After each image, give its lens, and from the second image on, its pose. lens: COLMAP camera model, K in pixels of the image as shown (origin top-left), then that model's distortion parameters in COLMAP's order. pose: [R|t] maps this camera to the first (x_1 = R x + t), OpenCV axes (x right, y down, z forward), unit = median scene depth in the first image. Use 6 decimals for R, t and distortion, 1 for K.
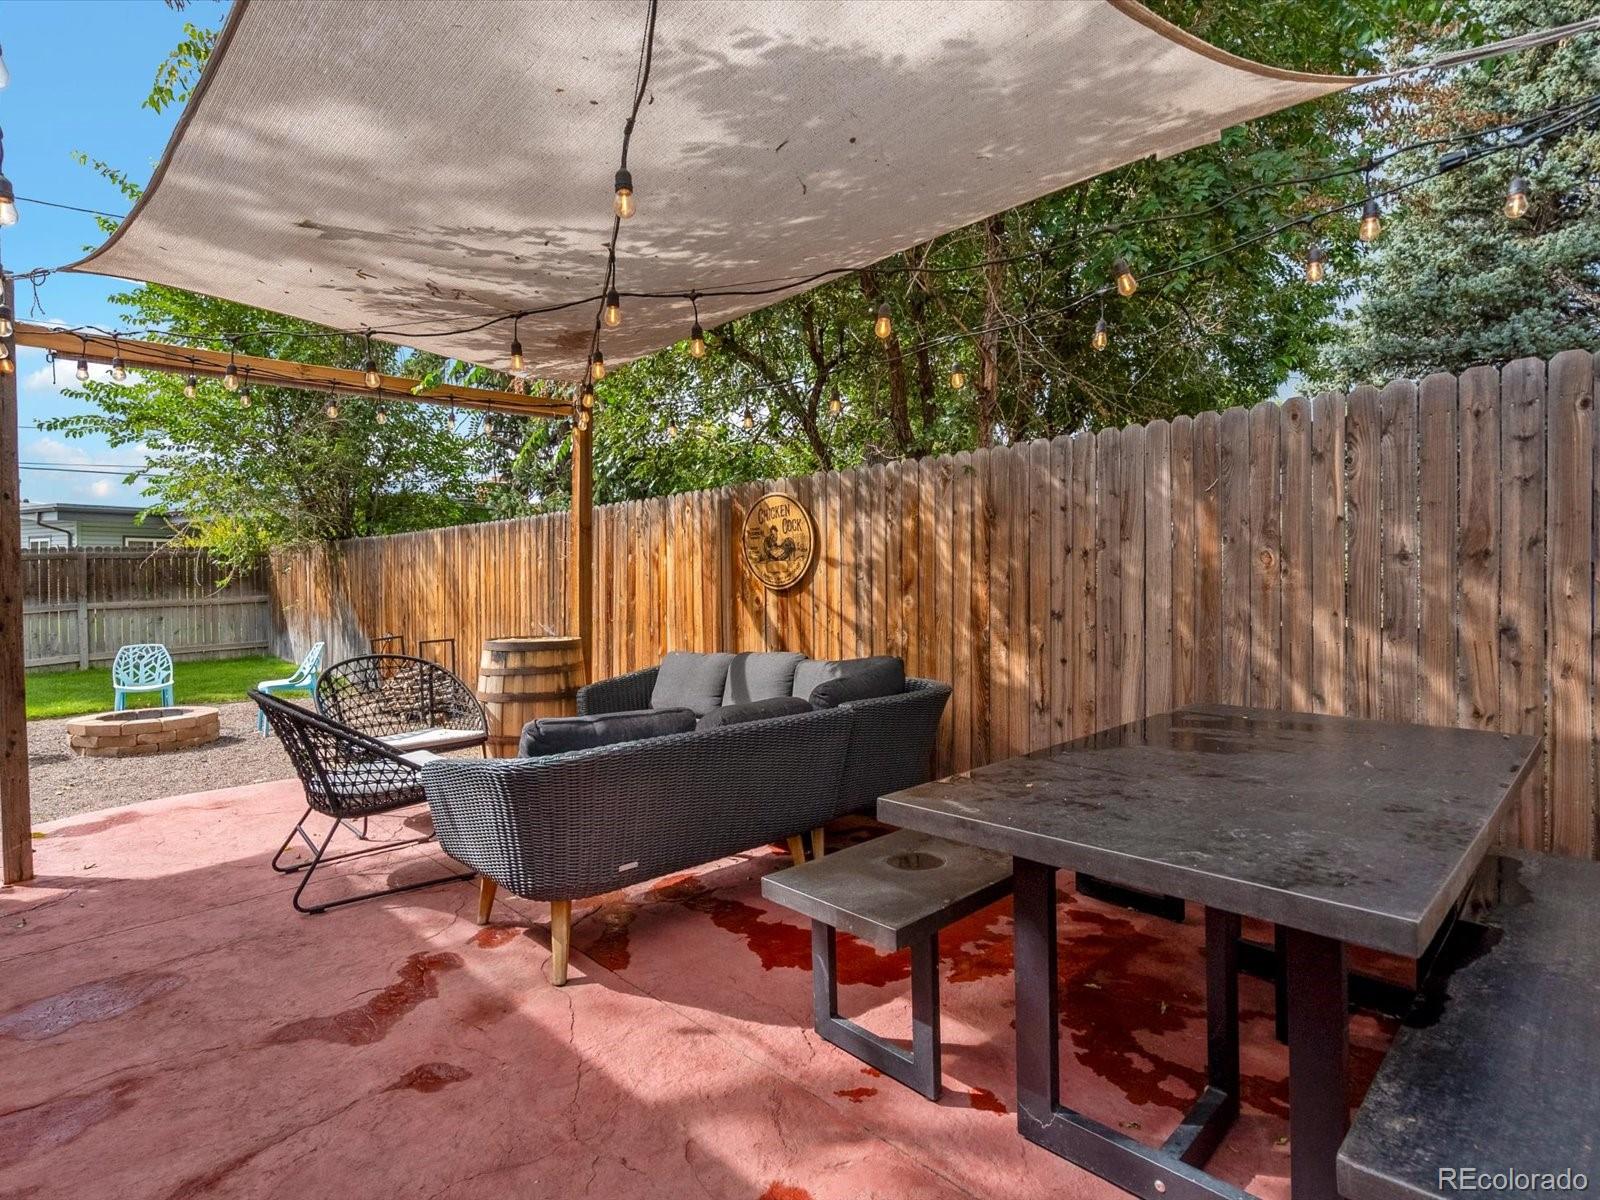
lens RADIAL K [[834.2, 0, 766.2], [0, 834.2, 579.5], [0, 0, 1]] dist [0.002577, 0.001108]
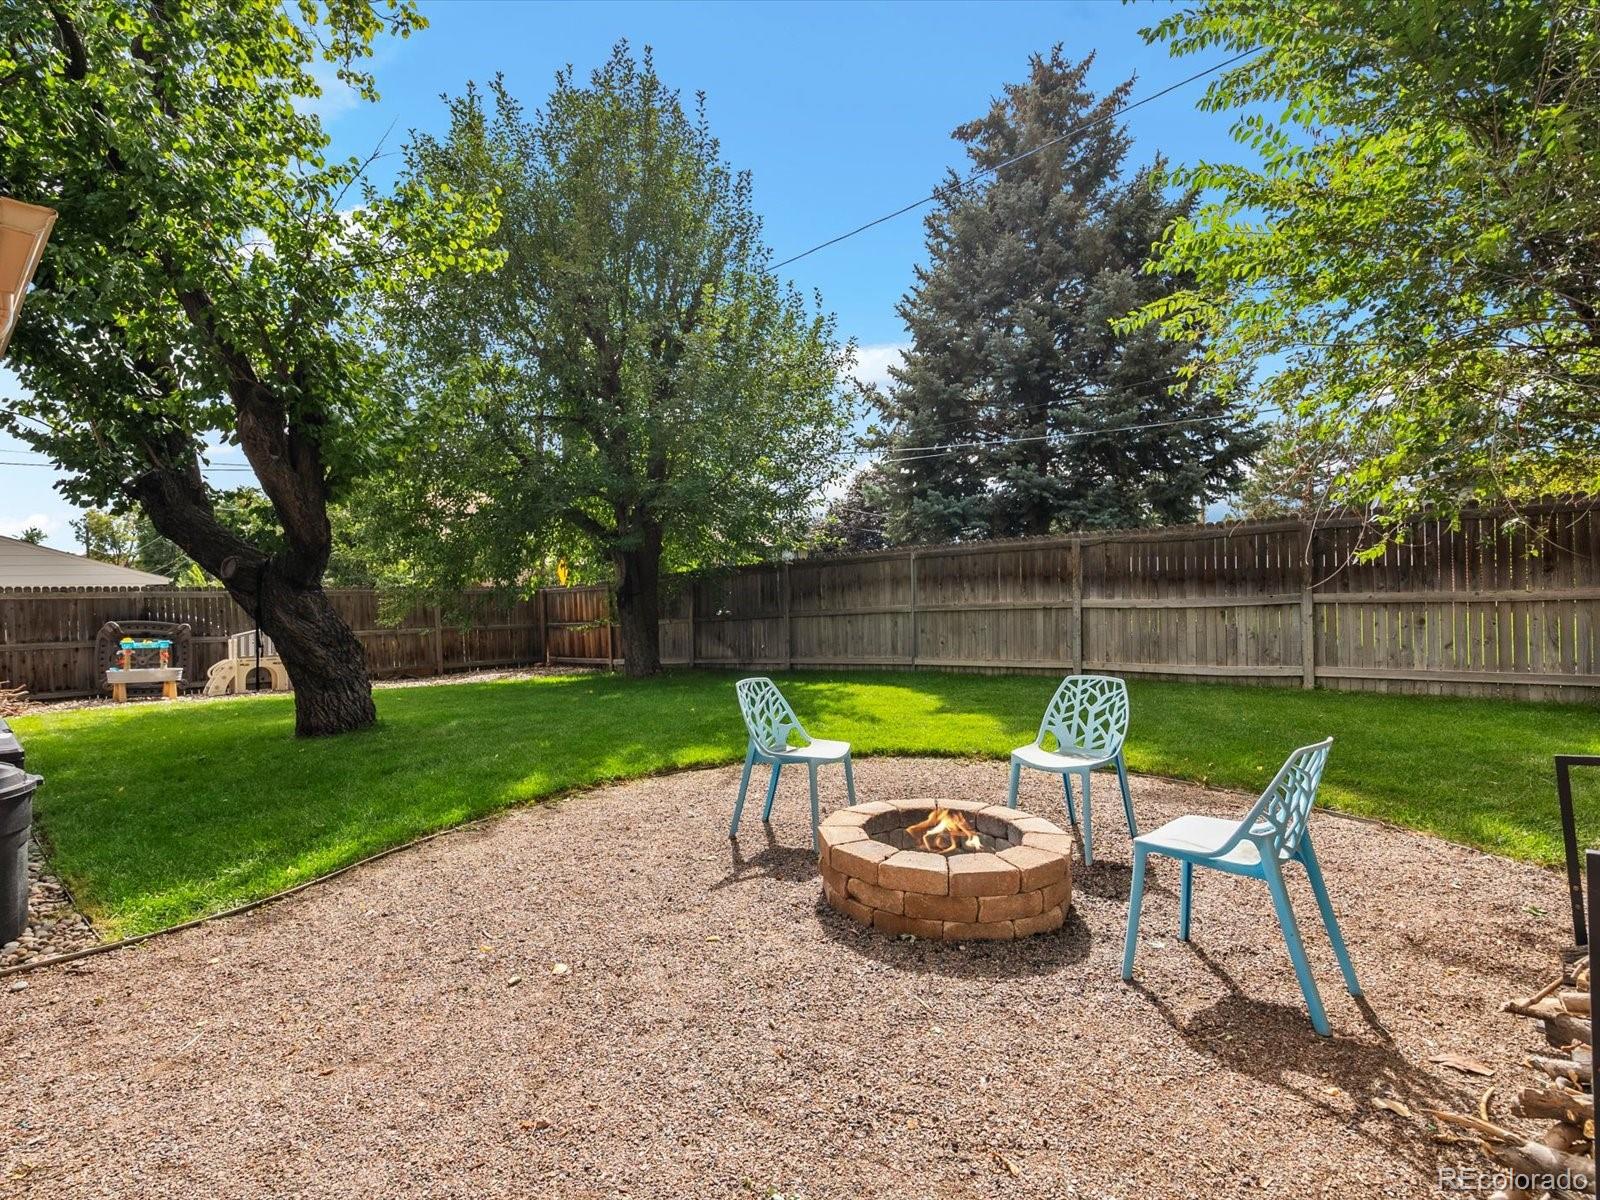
lens RADIAL K [[834.2, 0, 766.2], [0, 834.2, 579.5], [0, 0, 1]] dist [0.002577, 0.001108]
pose [[0.072898, 0.006618, -0.997317, -0.167981], [0.009915, 0.999924, 0.007360, 0.007306], [0.997290, -0.010425, 0.072827, 0.548372]]
